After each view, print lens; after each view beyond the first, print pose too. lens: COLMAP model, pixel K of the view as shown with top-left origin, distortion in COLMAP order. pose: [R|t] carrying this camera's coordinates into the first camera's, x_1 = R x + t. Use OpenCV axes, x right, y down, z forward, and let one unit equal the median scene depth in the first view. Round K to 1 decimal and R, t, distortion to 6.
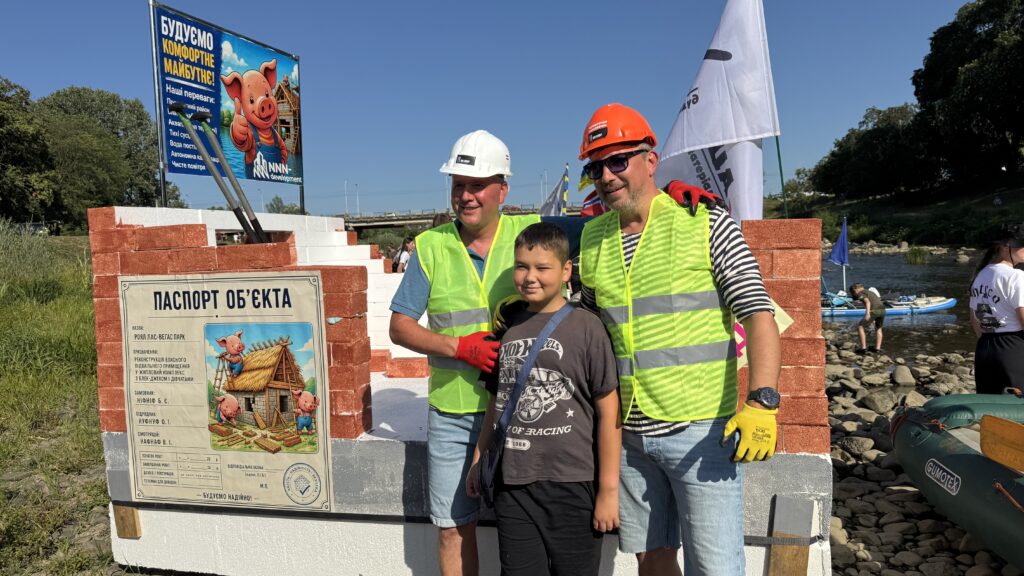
lens RADIAL K [[705.7, 0, 511.6], [0, 705.7, 305.8], [0, 0, 1]] dist [0.134889, -0.091433]
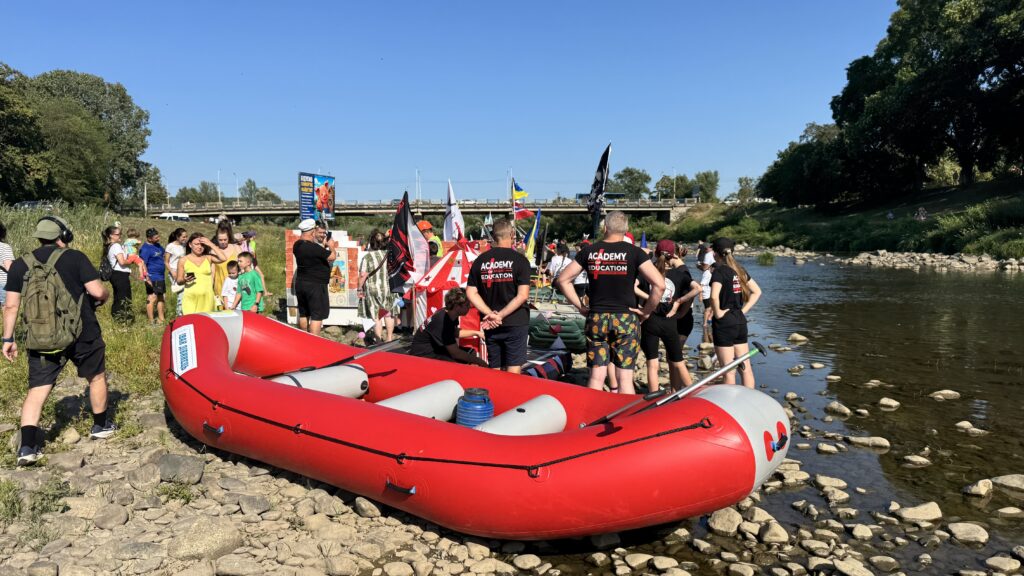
lens RADIAL K [[705.7, 0, 511.6], [0, 705.7, 305.8], [0, 0, 1]] dist [0.134889, -0.091433]
pose [[0.998497, 0.033837, 0.043113, 0.473525], [-0.034332, 0.999352, 0.010795, 0.189908], [-0.042720, -0.012259, 0.999012, -2.896727]]
